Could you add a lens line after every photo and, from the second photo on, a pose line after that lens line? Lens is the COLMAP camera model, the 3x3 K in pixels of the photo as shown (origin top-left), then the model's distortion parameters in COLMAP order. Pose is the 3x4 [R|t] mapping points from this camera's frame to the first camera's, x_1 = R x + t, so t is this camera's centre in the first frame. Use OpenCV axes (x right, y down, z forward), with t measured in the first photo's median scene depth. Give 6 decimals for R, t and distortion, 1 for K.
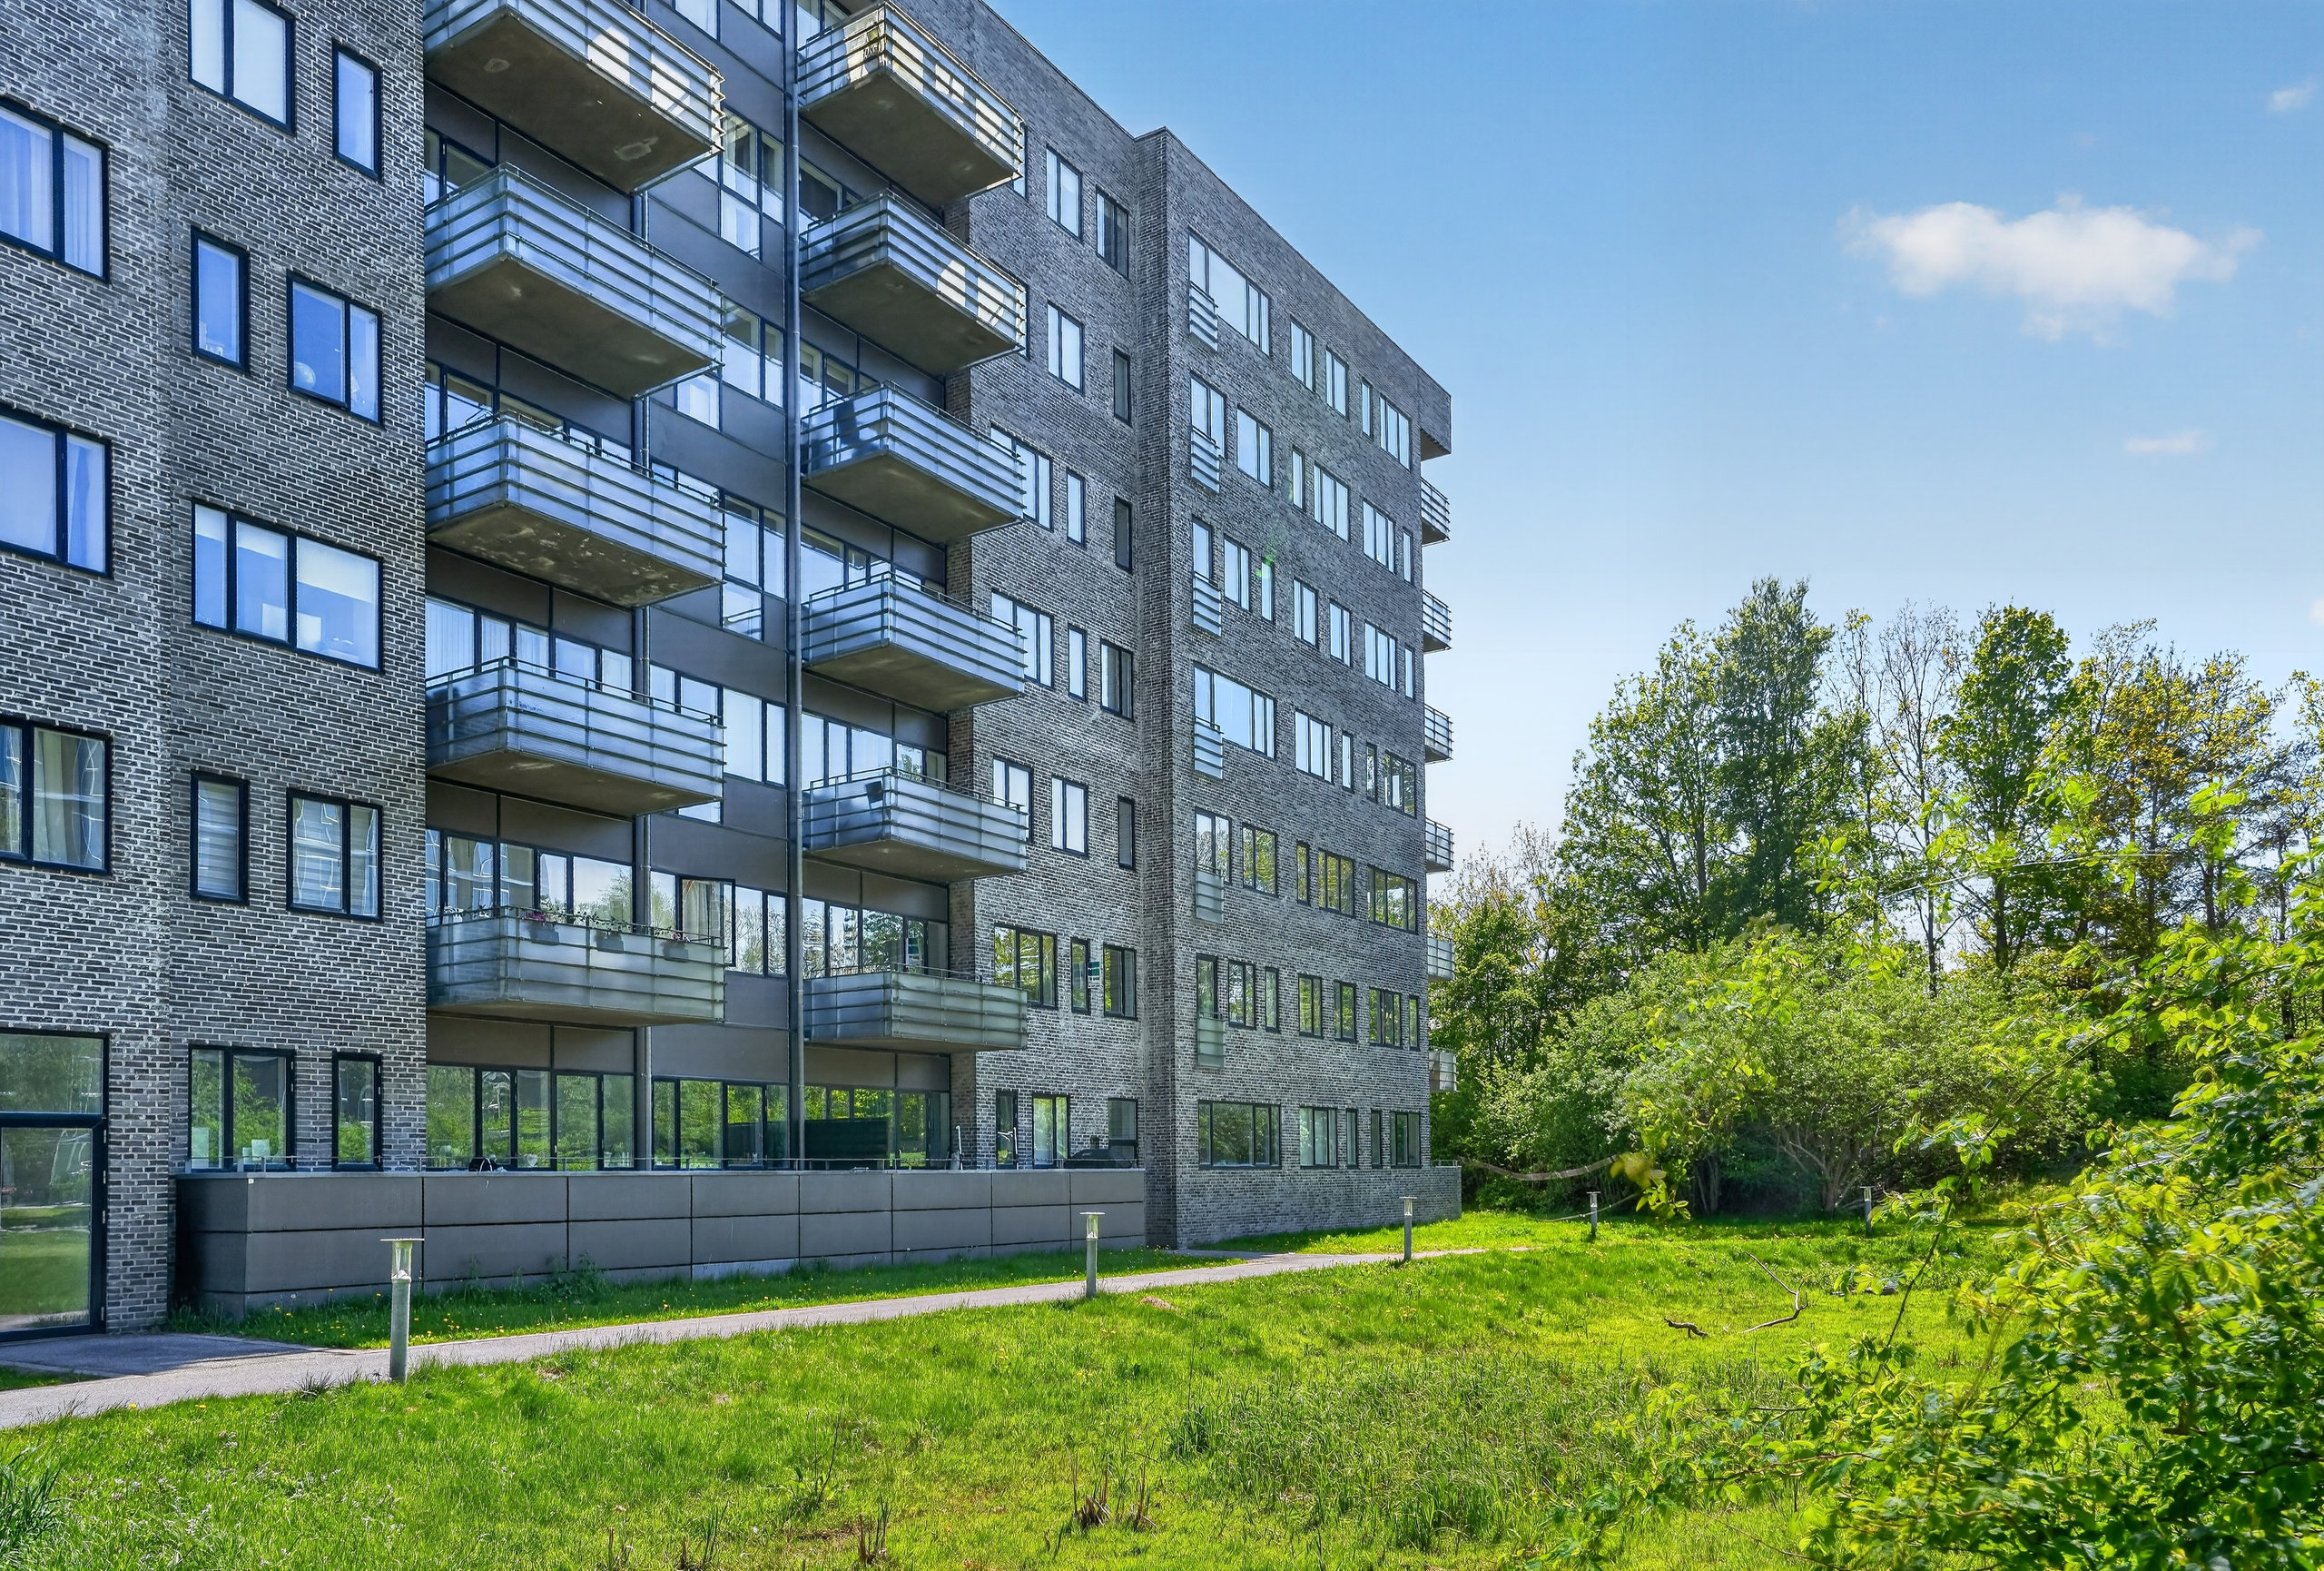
lens RADIAL K [[1713.3, 0, 1162.0], [0, 1713.3, 785.5], [0, 0, 1]] dist [-0.002153, -0.002066]
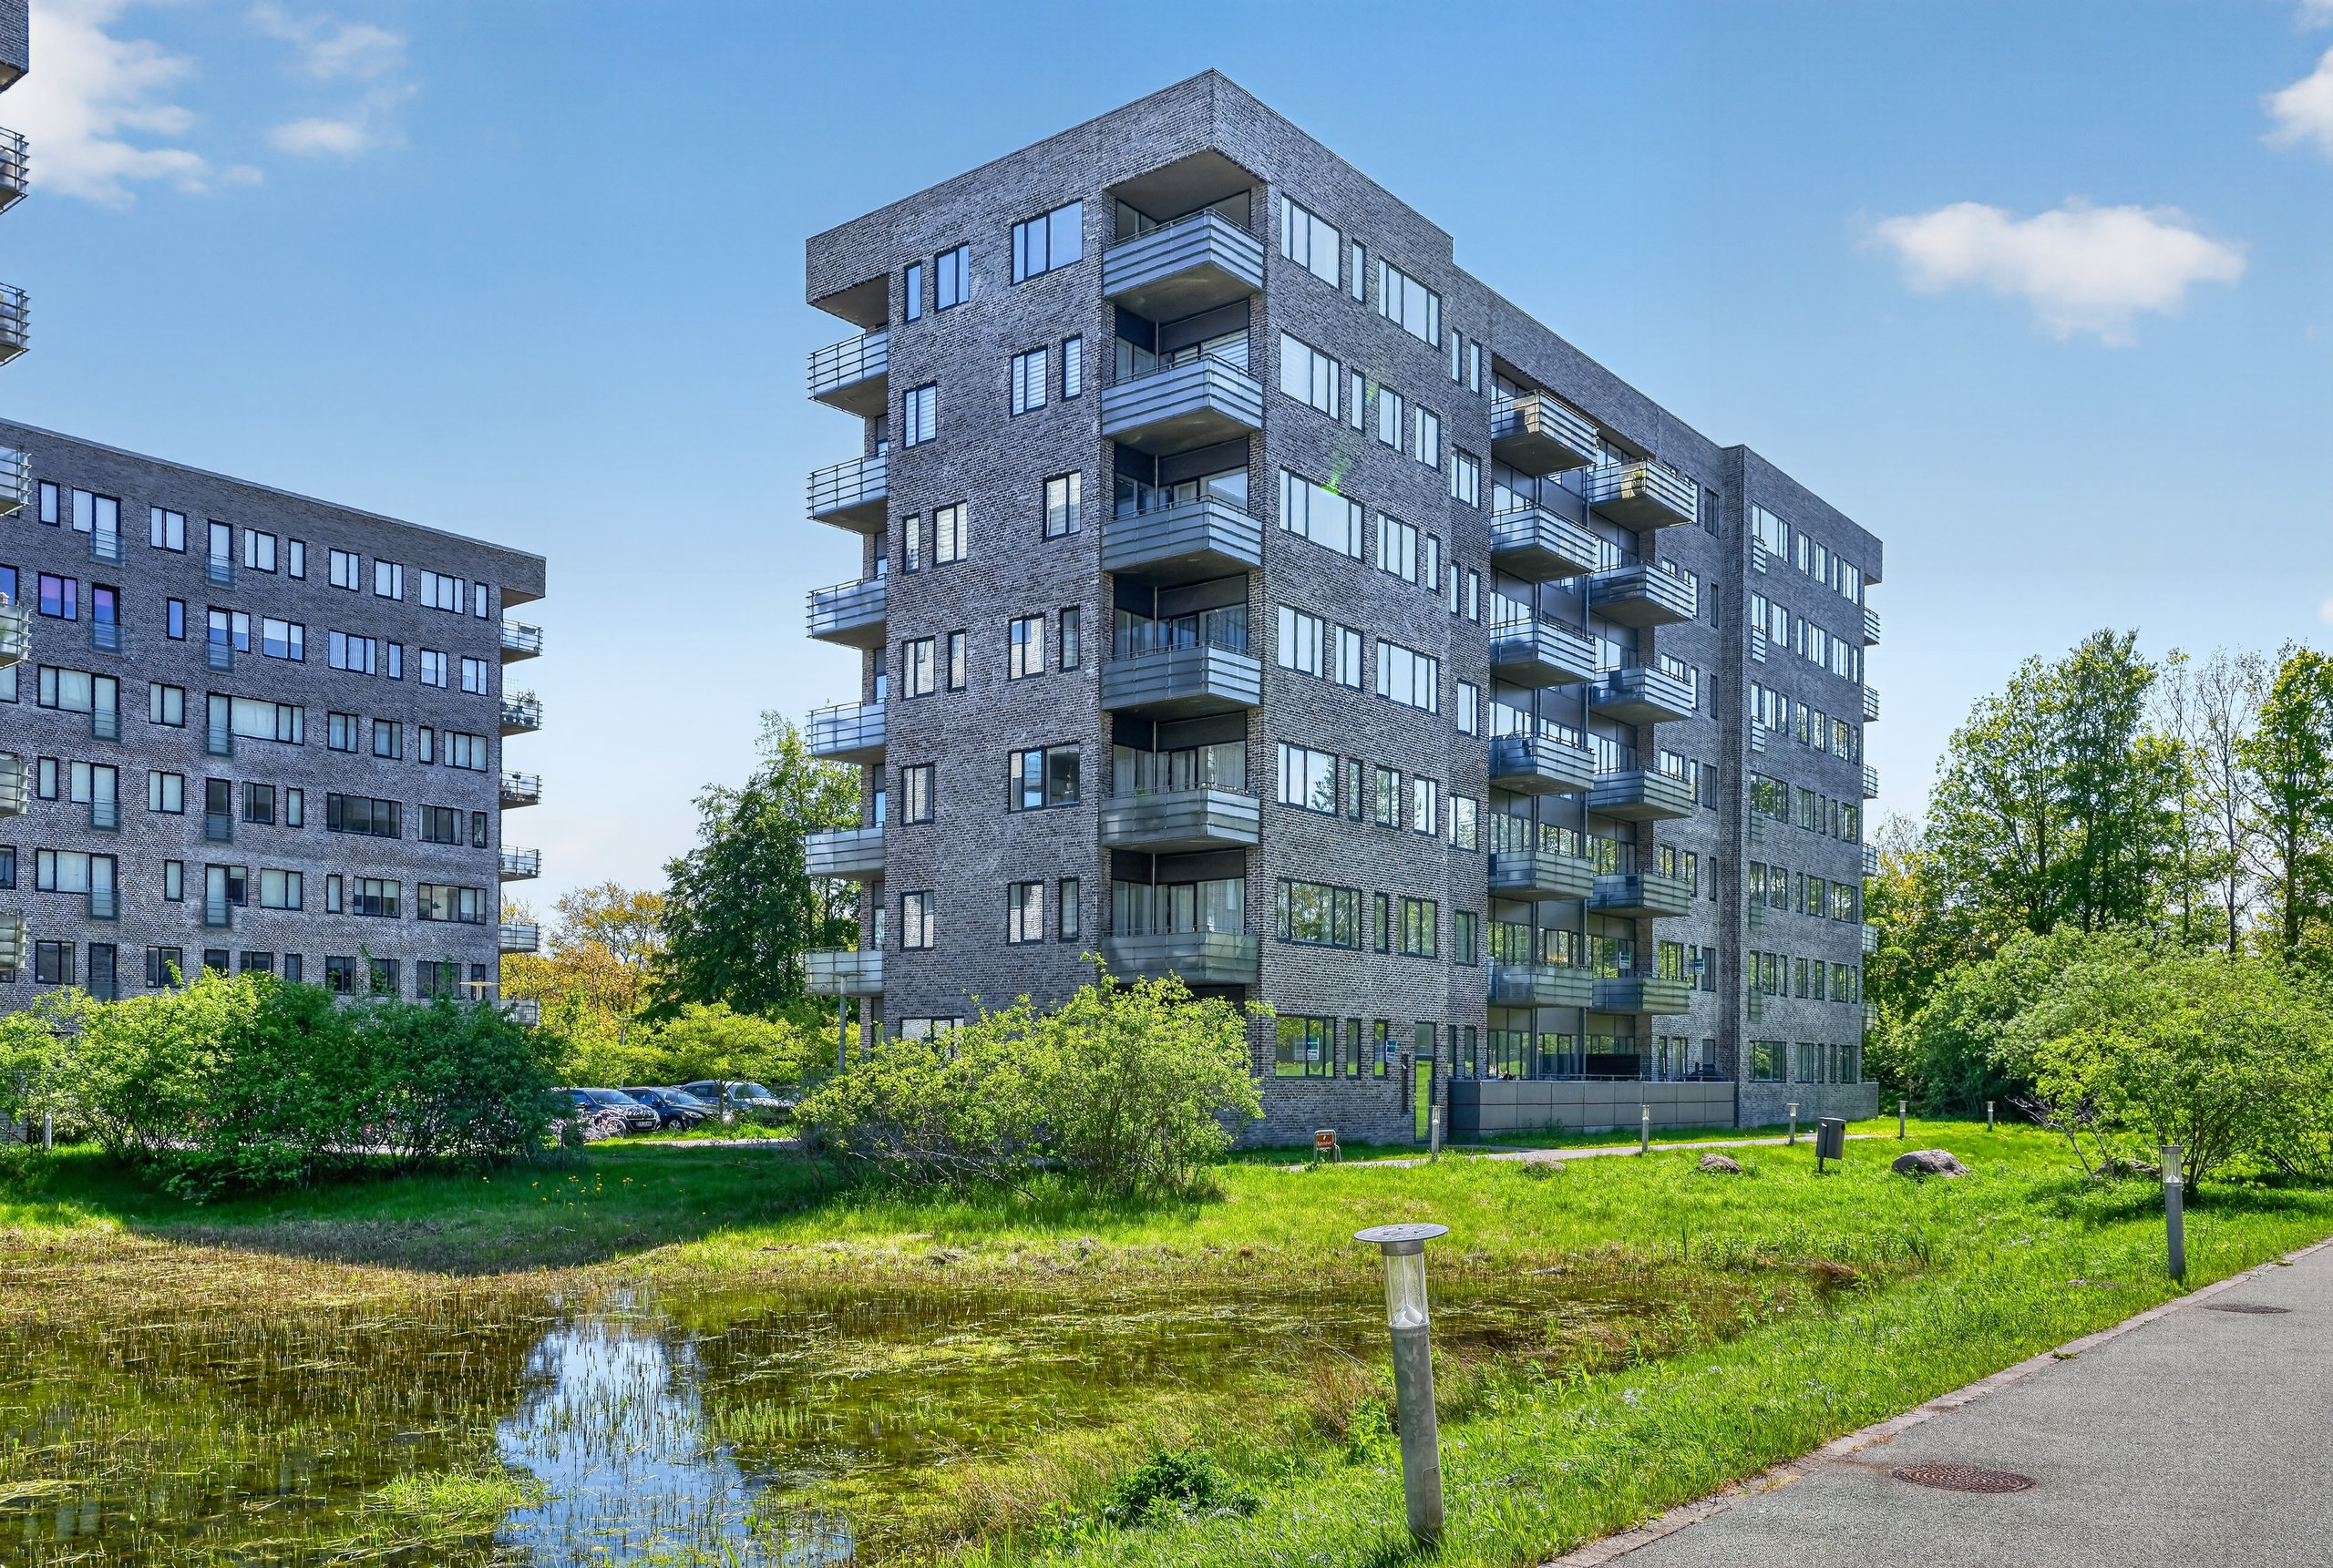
lens RADIAL K [[1875.7, 0, 1166.5], [0, 1875.7, 784.0], [0, 0, 1]] dist [-0.014025, 0.001796]
pose [[0.994886, -0.001917, -0.100981, -0.278481], [0.008438, 0.997902, 0.064192, -0.141129], [0.100646, -0.064716, 0.992815, -0.636755]]
